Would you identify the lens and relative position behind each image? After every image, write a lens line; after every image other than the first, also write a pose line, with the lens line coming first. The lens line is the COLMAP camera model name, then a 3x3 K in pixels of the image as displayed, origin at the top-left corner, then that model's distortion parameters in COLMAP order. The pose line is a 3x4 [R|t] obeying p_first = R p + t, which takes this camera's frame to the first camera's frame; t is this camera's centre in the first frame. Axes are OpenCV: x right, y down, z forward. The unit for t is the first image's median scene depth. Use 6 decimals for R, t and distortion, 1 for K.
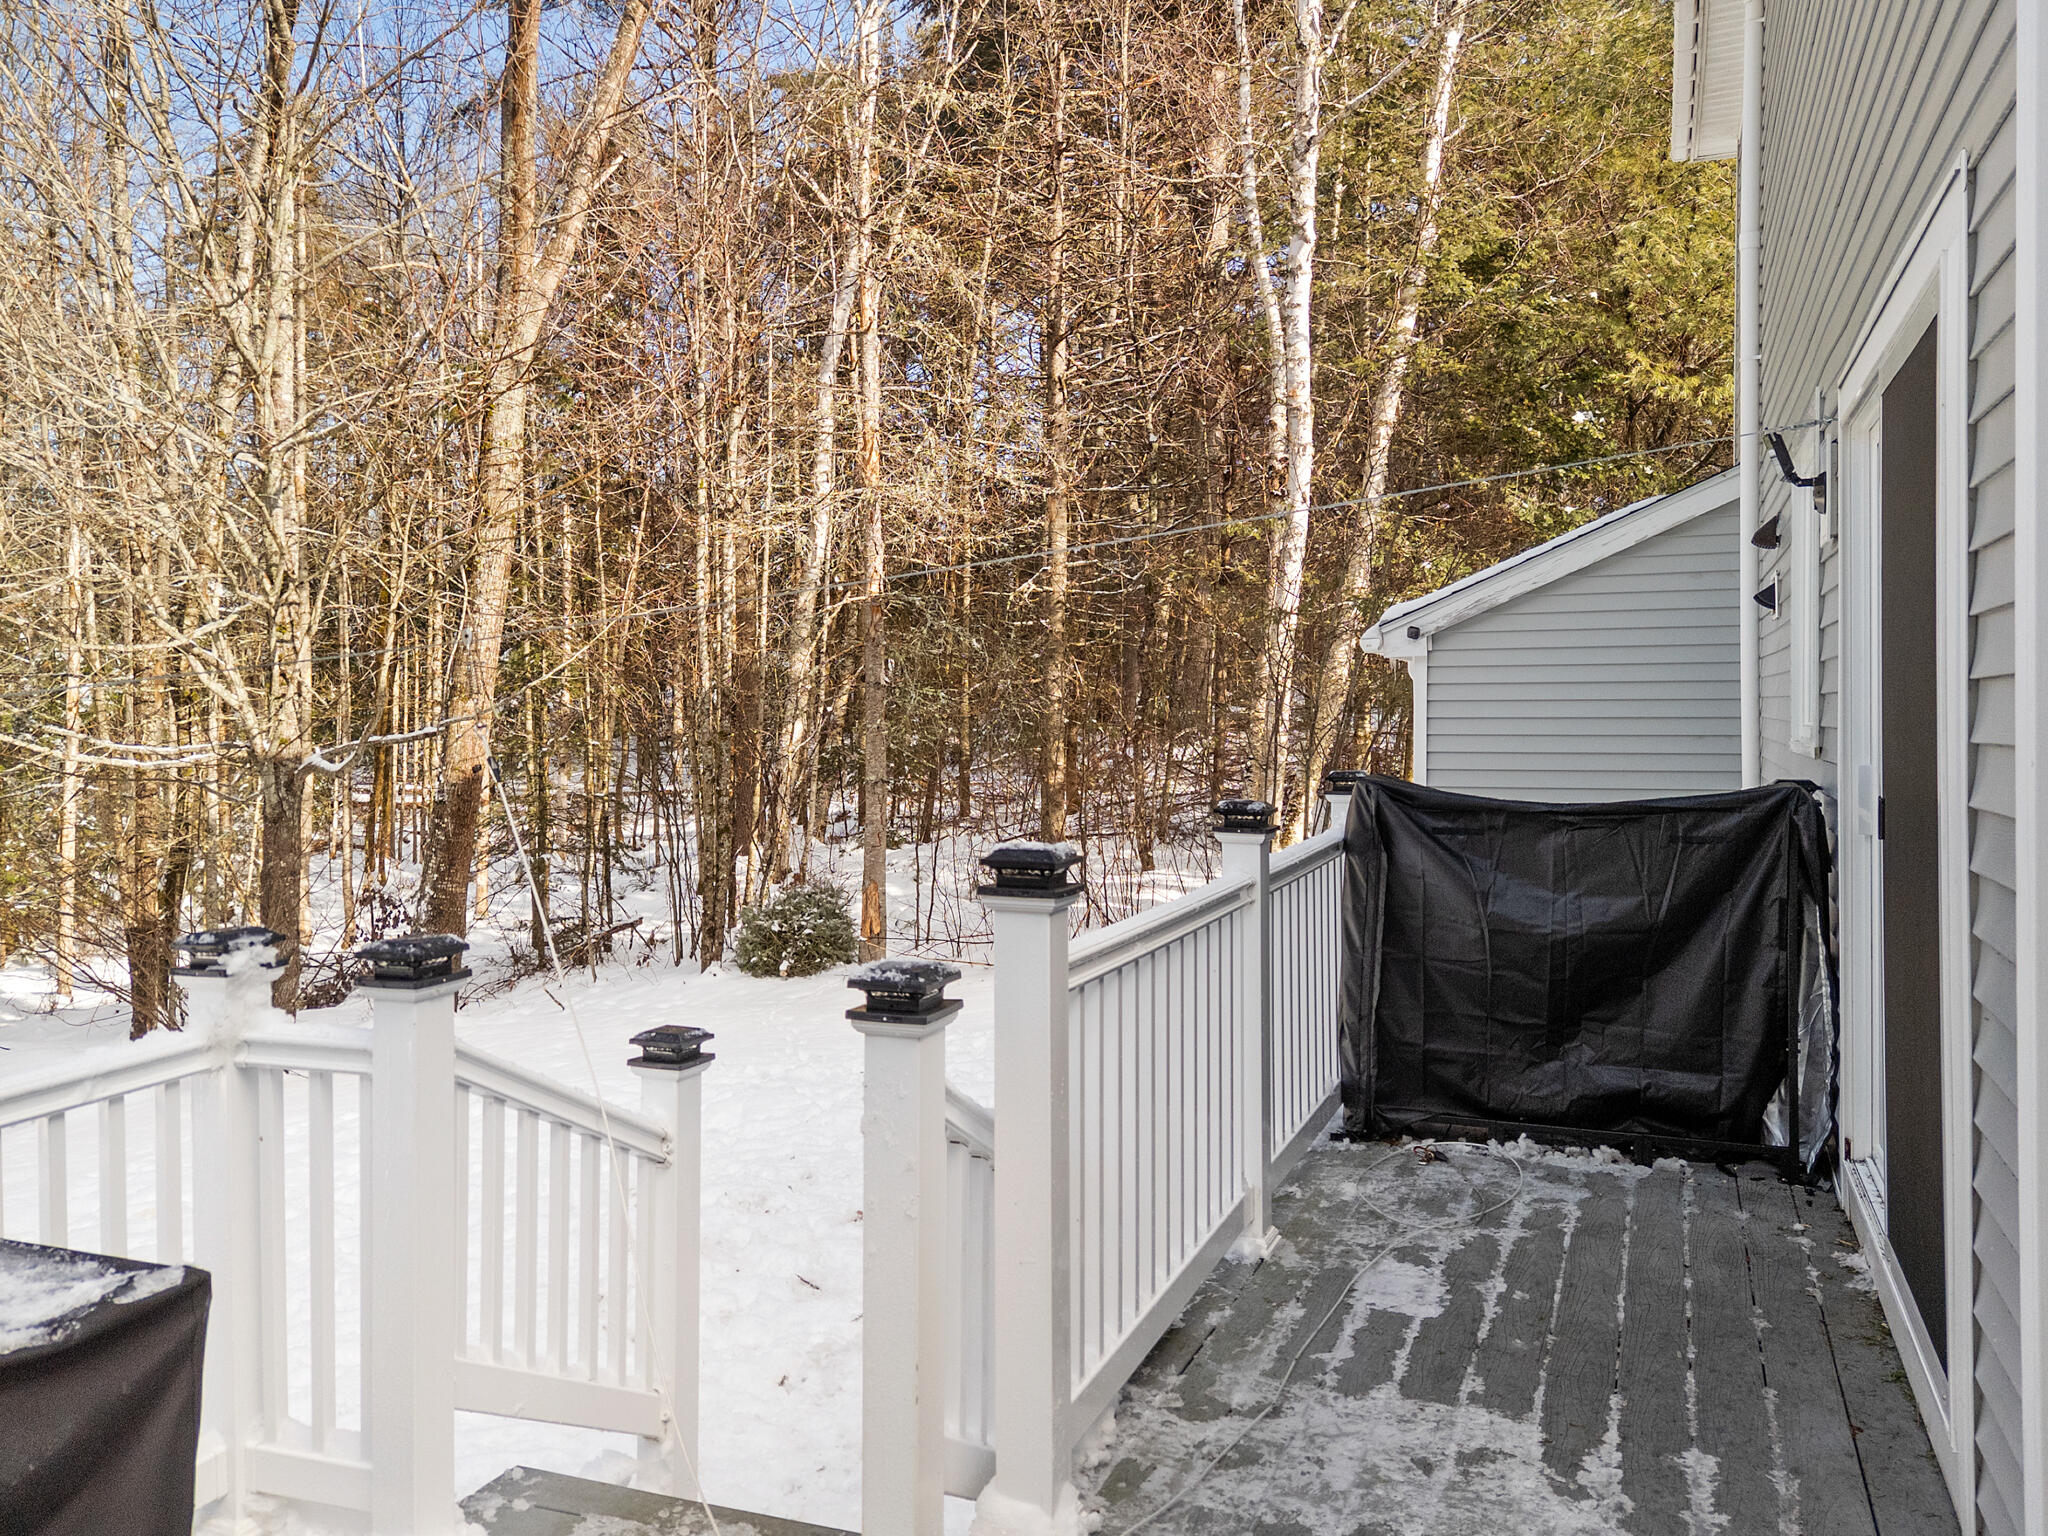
lens RADIAL K [[1589.9, 0, 1025.6], [0, 1589.9, 706.9], [0, 0, 1]] dist [0.011414, -0.003183]
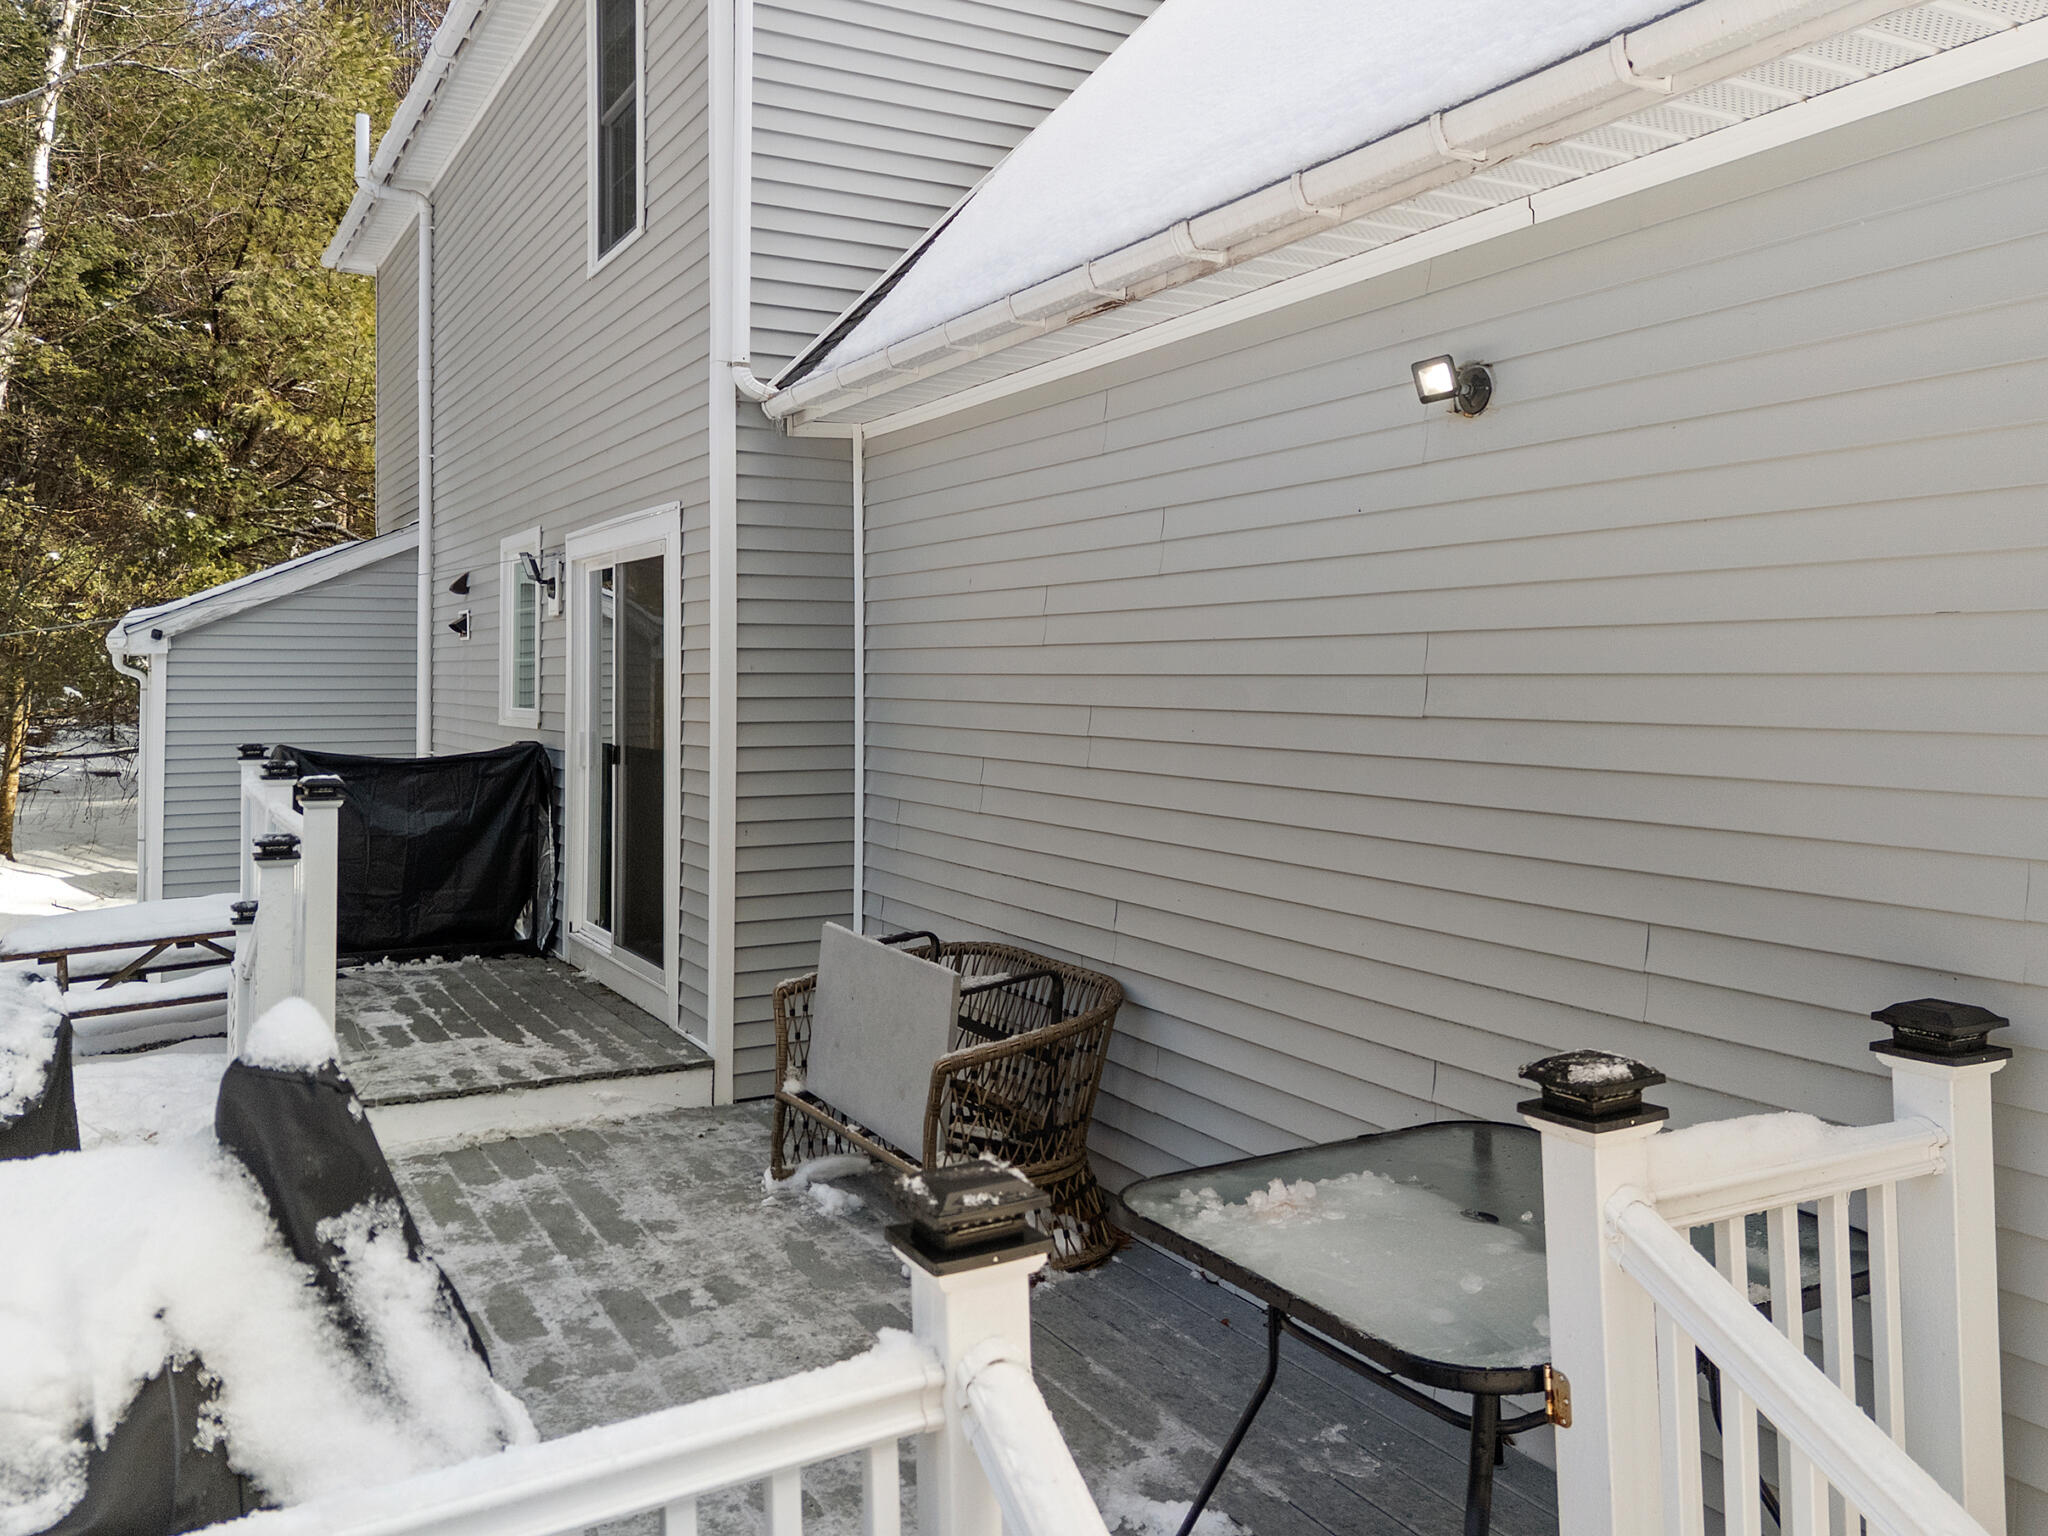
lens RADIAL K [[1589.9, 0, 1025.6], [0, 1589.9, 706.9], [0, 0, 1]] dist [0.011414, -0.003183]
pose [[0.621943, -0.011075, 0.782984, -0.365178], [-0.003599, 0.999849, 0.017002, -0.016282], [-0.783054, -0.013392, 0.621809, -0.357635]]
